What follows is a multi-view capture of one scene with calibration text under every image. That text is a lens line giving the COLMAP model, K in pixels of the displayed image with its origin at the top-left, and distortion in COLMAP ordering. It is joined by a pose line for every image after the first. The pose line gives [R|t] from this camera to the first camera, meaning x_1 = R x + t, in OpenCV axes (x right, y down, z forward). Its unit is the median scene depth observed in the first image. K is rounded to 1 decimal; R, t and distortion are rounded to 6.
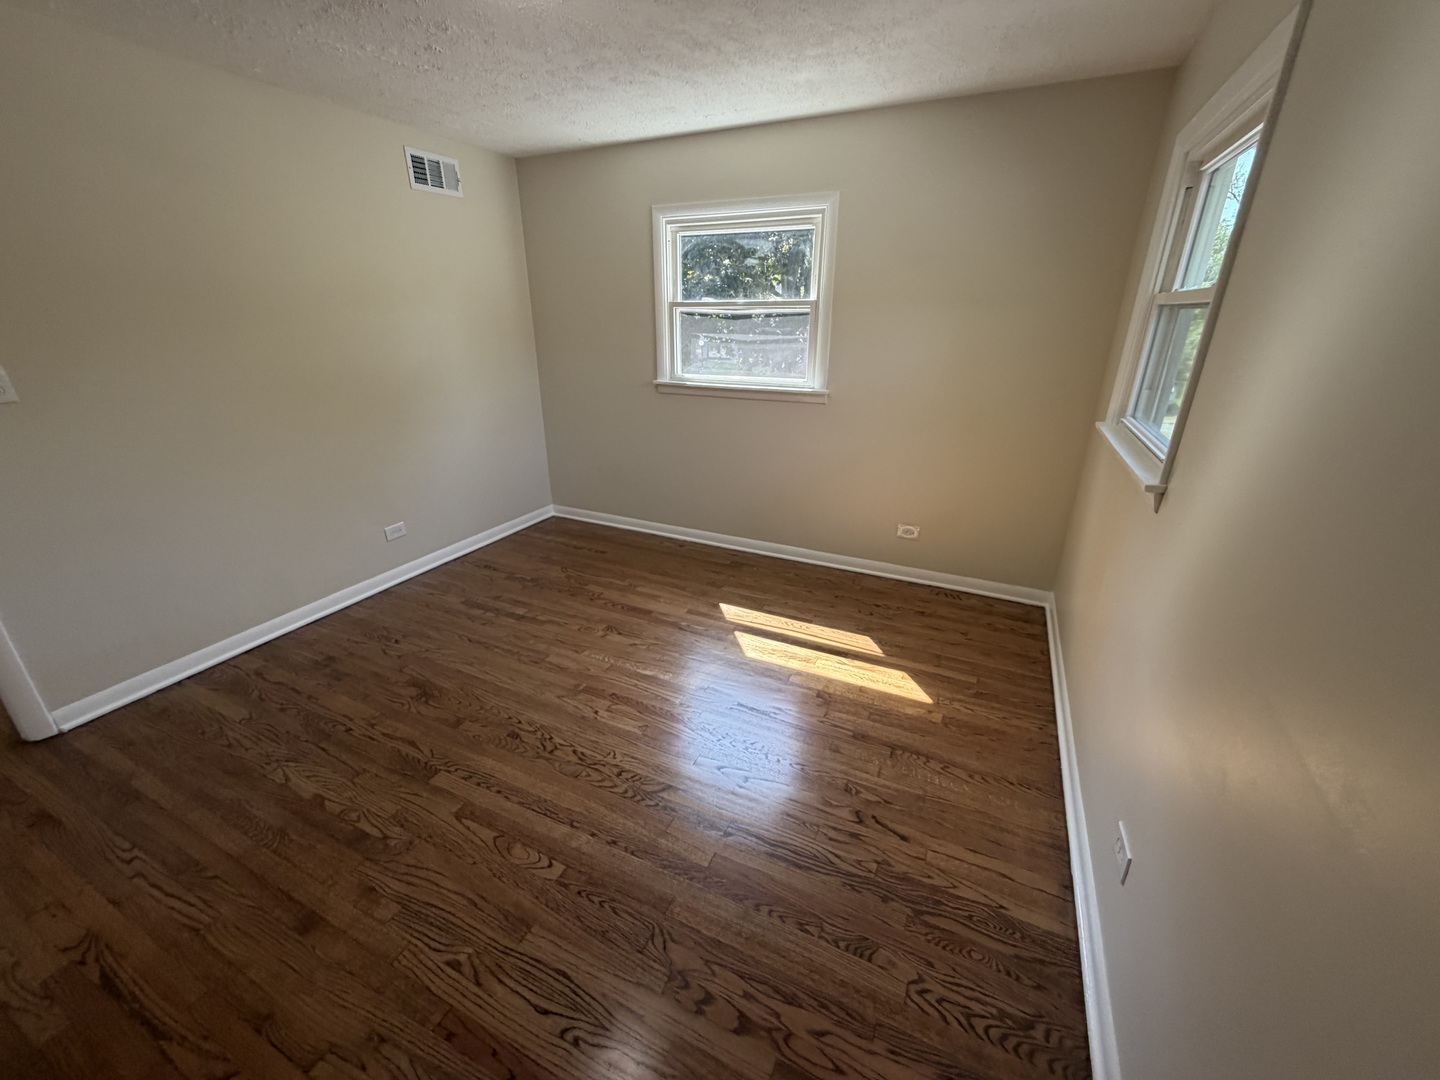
lens RADIAL K [[572.6, 0, 720.5], [0, 572.6, 539.8], [0, 0, 1]] dist [-0.002520, 0.000935]
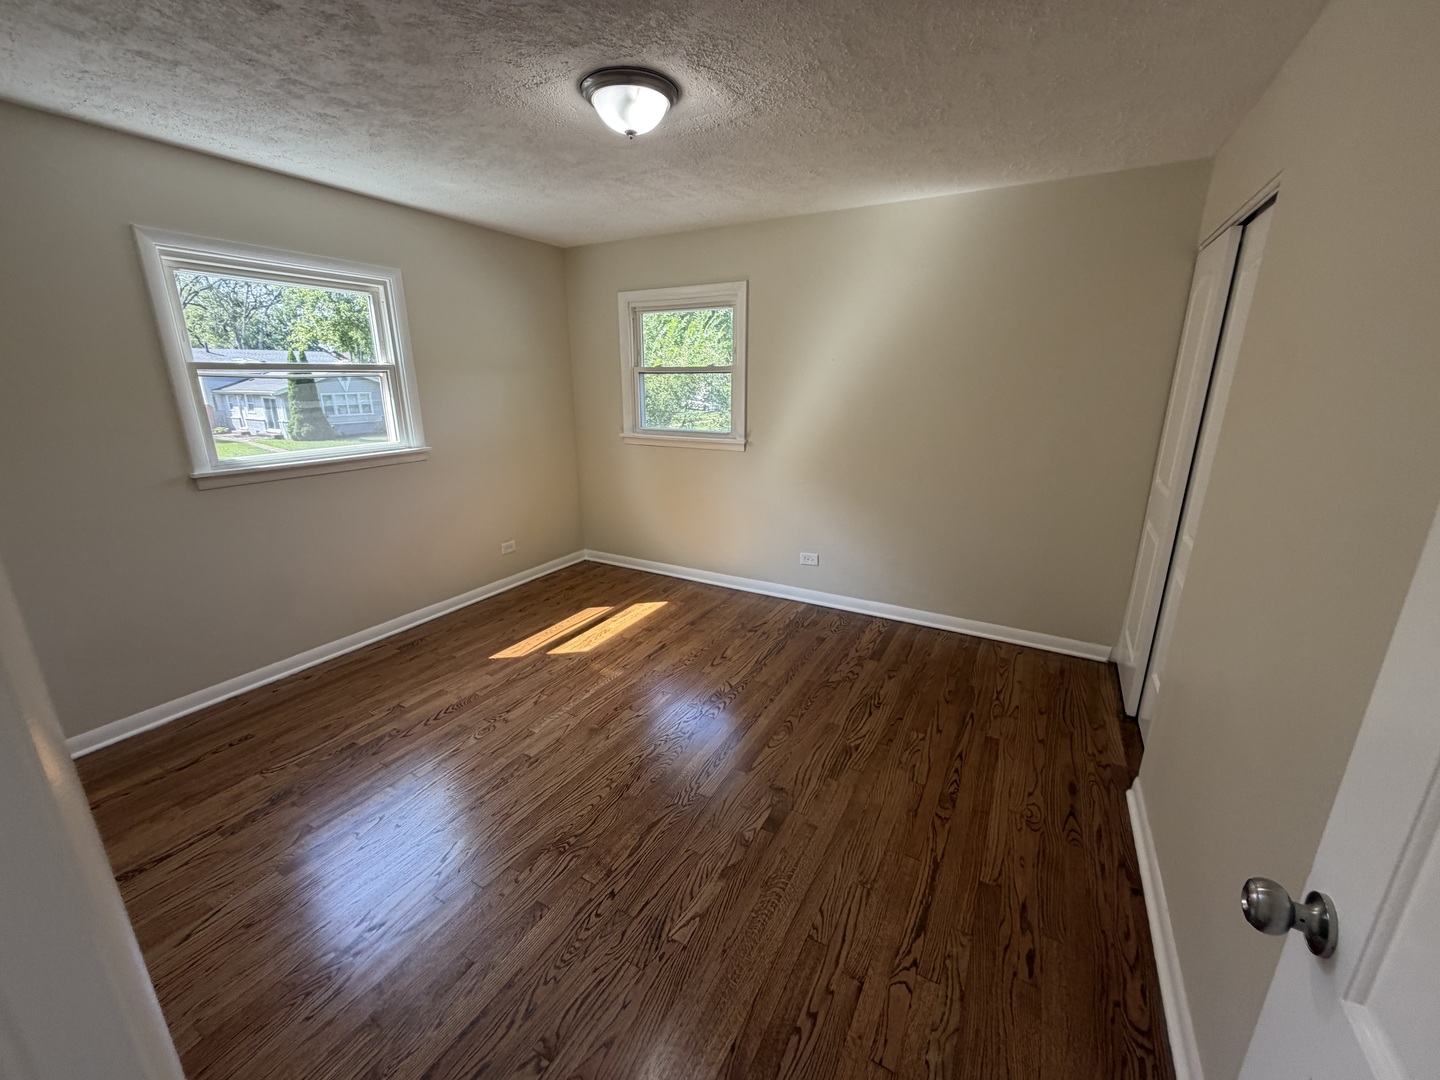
lens RADIAL K [[572.6, 0, 714.0], [0, 572.6, 534.8], [0, 0, 1]] dist [-0.002520, 0.000935]
pose [[0.070125, -0.267441, 0.961019, -0.890365], [0.368450, 0.902210, 0.224190, -0.164455], [-0.926999, 0.338366, 0.161806, 0.411562]]
